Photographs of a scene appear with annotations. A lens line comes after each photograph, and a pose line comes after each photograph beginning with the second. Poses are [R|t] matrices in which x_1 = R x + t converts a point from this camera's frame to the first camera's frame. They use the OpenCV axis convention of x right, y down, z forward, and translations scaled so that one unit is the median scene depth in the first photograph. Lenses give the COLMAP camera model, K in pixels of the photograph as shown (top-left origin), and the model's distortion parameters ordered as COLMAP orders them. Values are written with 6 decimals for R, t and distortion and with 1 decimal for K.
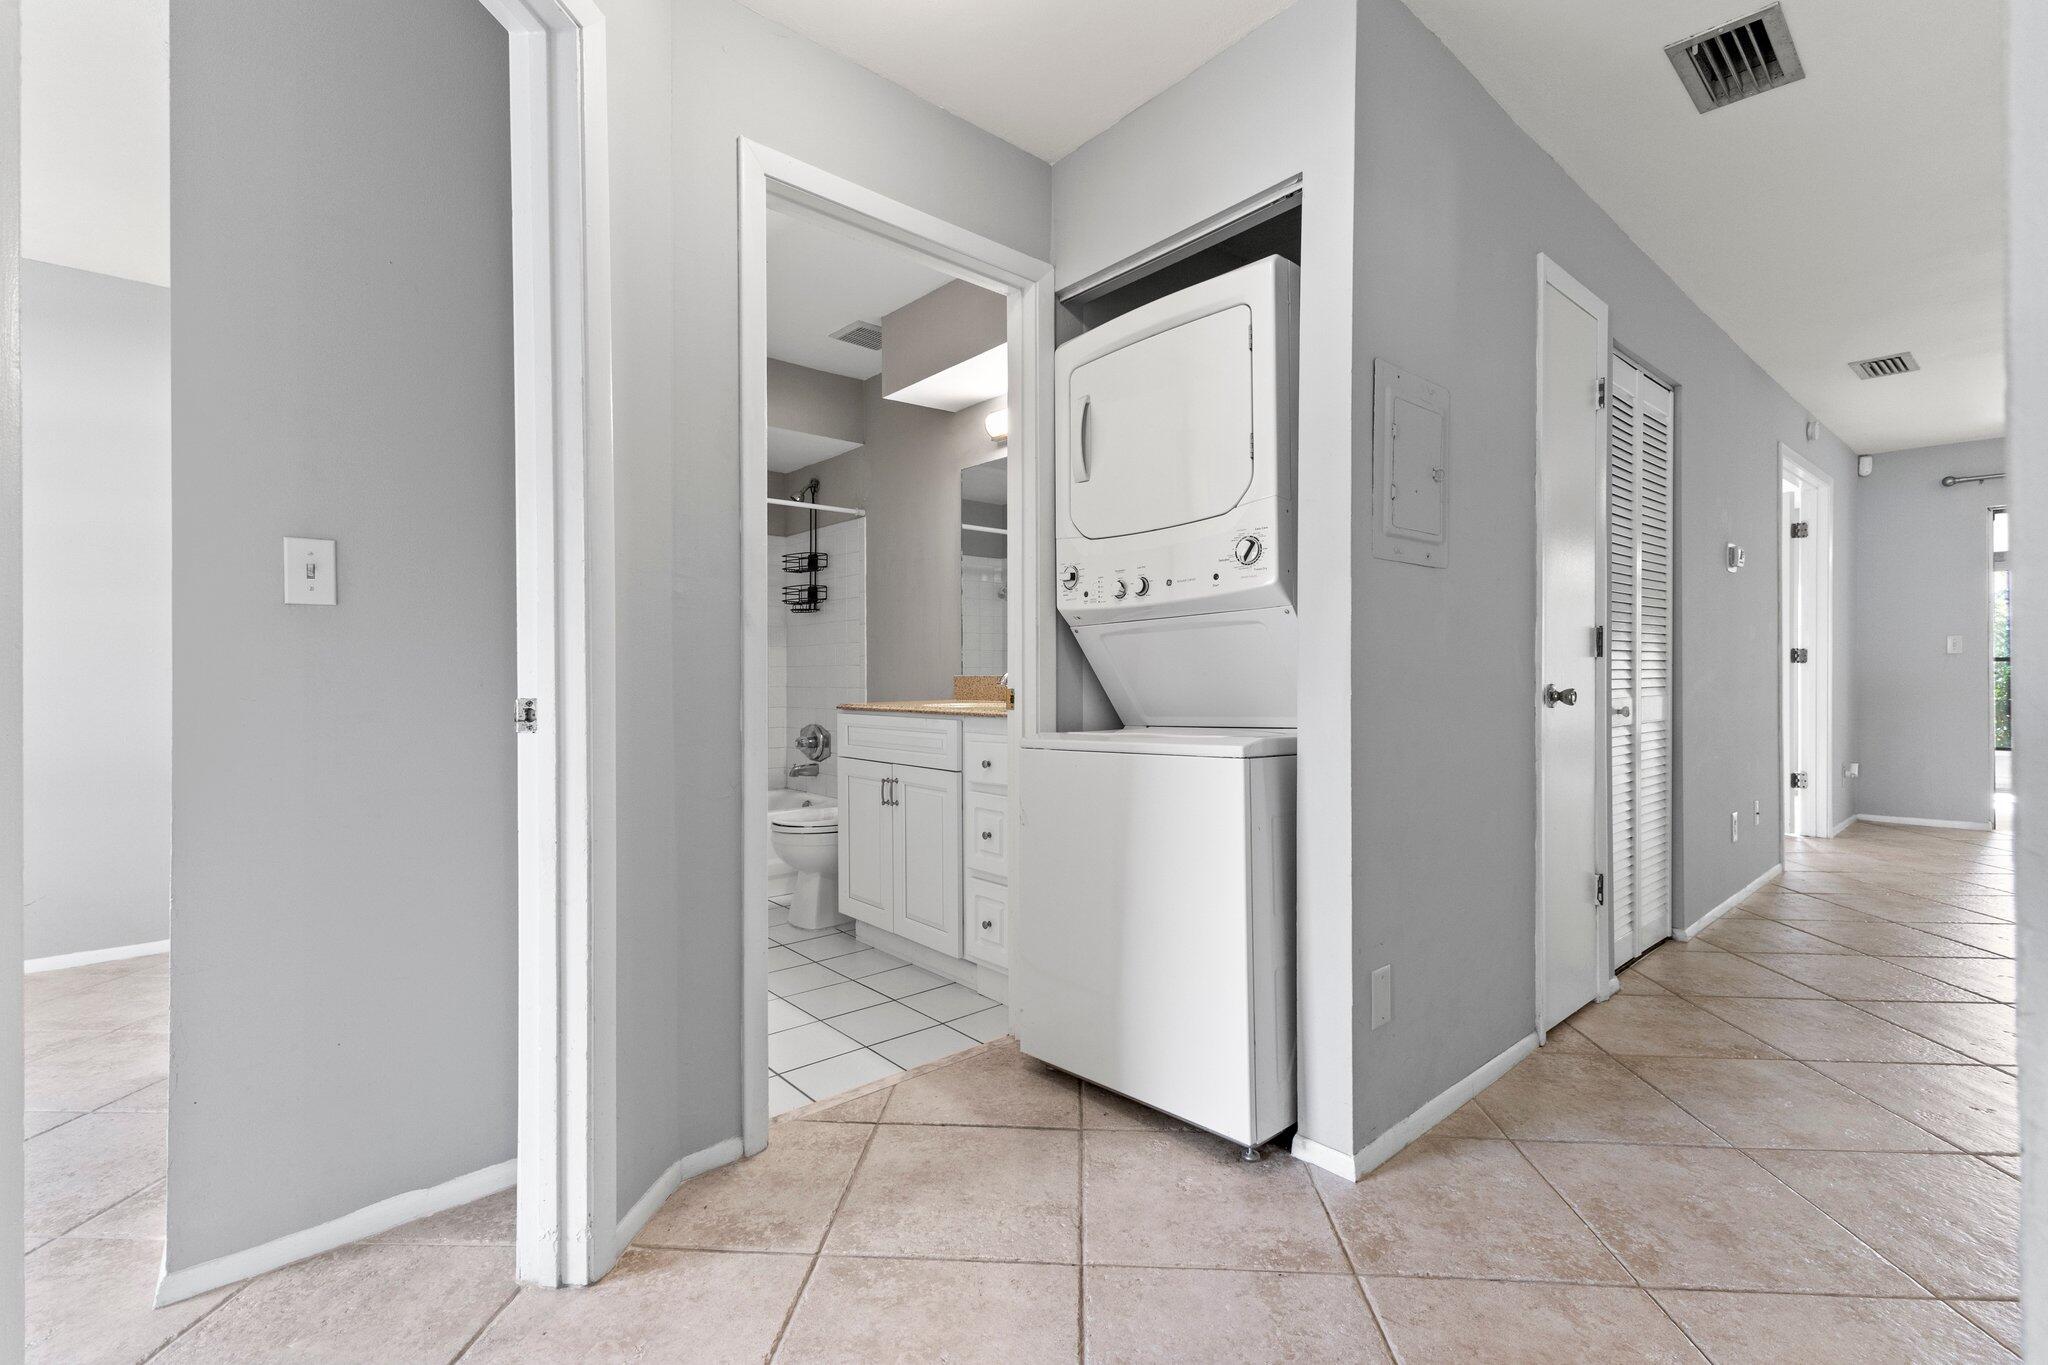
lens RADIAL K [[907.1, 0, 1027.0], [0, 907.1, 675.7], [0, 0, 1]] dist [0.016643, -0.004194]
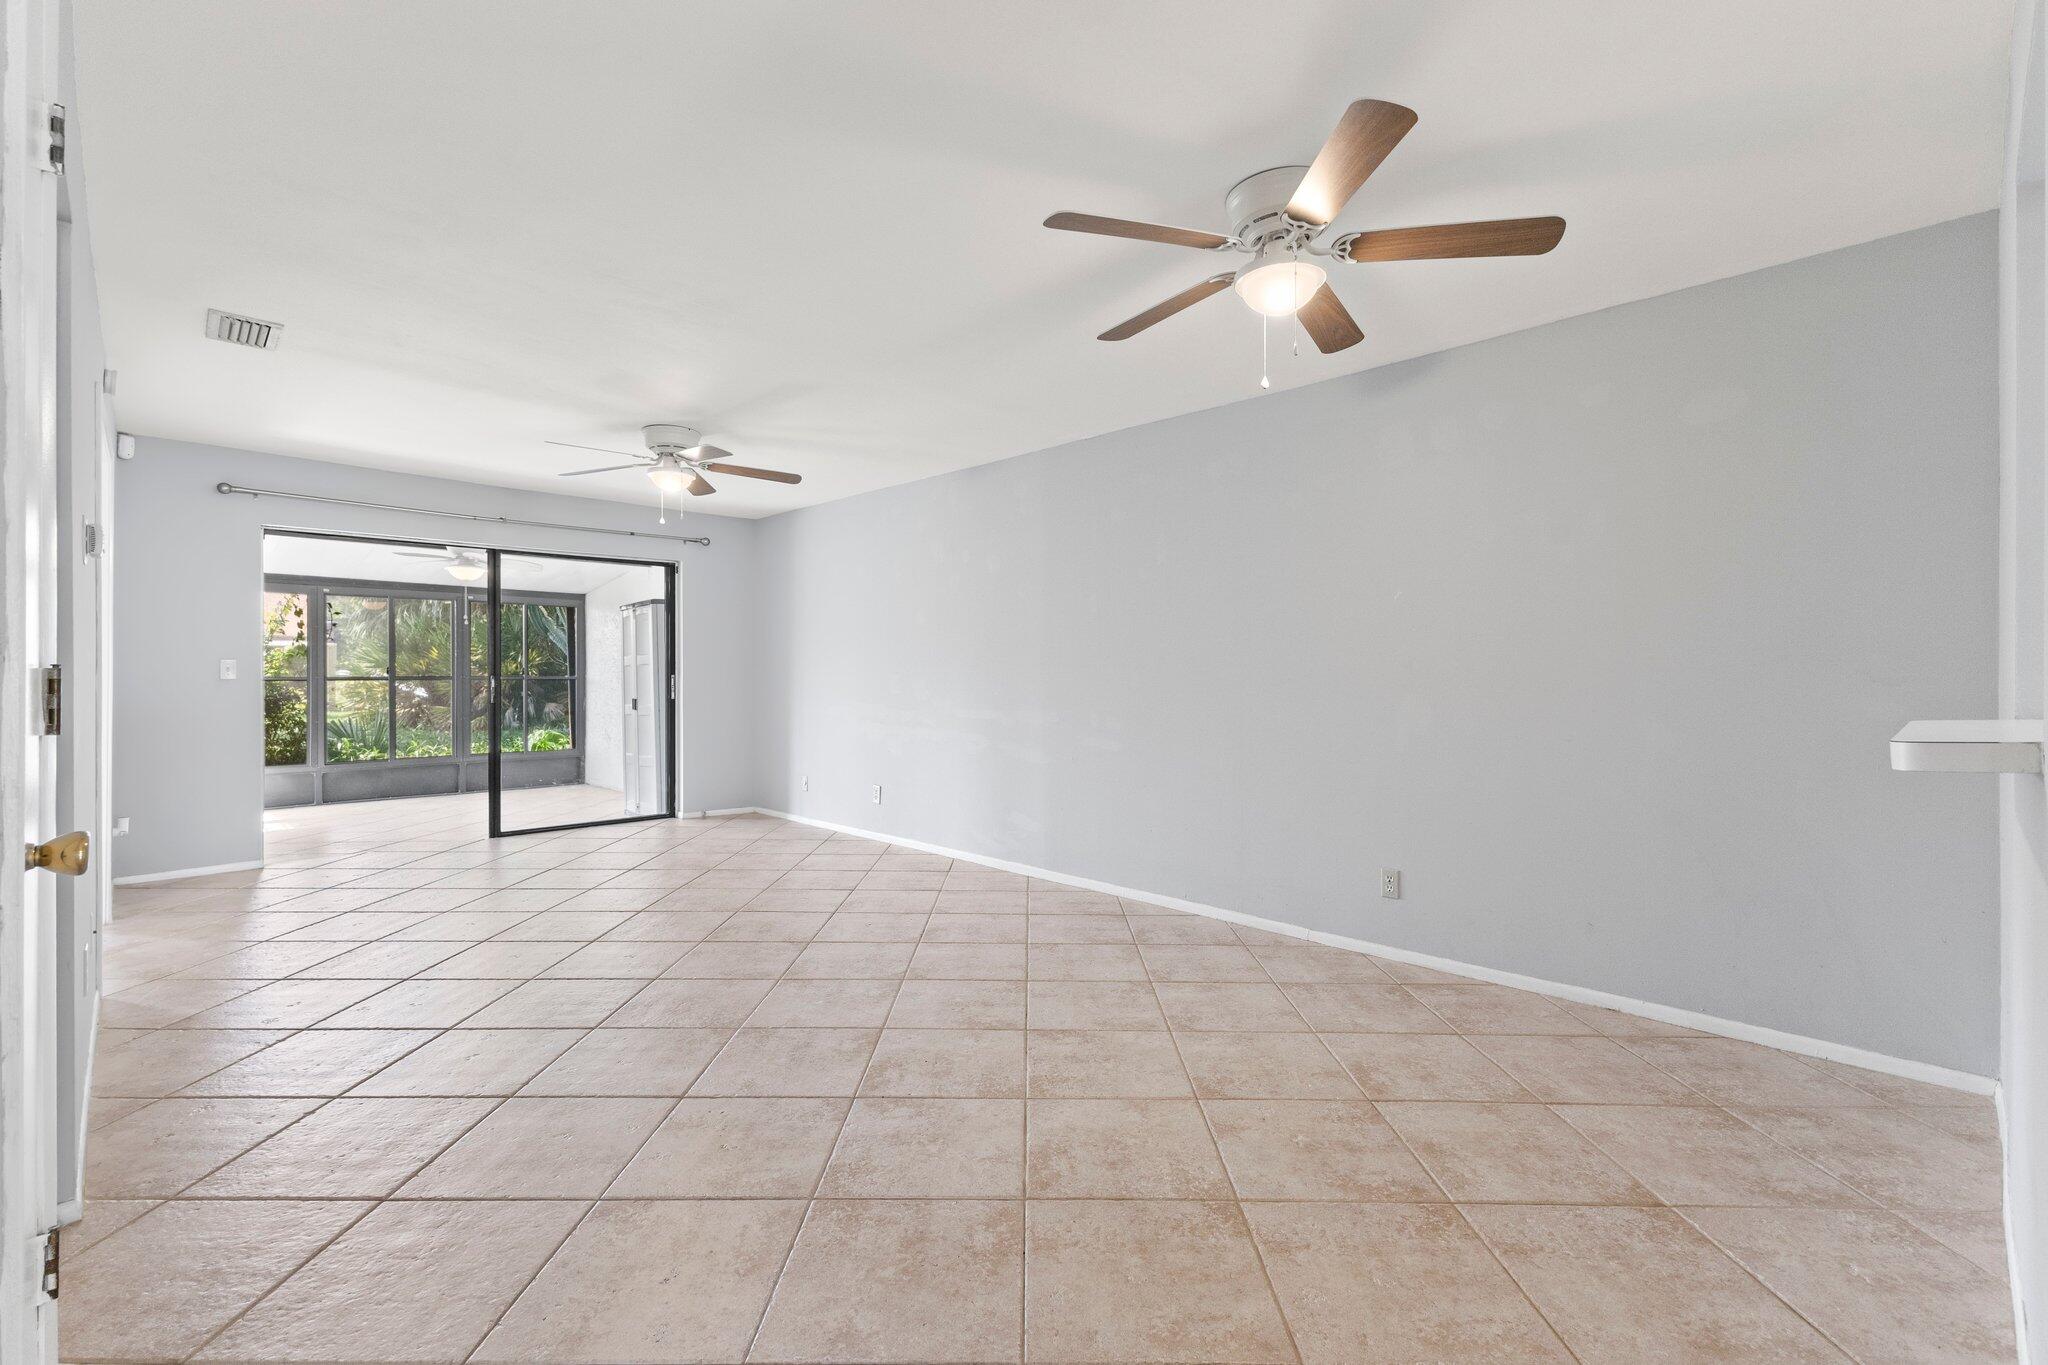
lens RADIAL K [[907.1, 0, 1027.0], [0, 907.1, 675.7], [0, 0, 1]] dist [0.016643, -0.004194]
pose [[-0.043234, 0.003526, 0.999059, 0.125820], [0.005593, 0.999979, -0.003288, -0.034943], [-0.999049, 0.005446, -0.043253, 0.423323]]
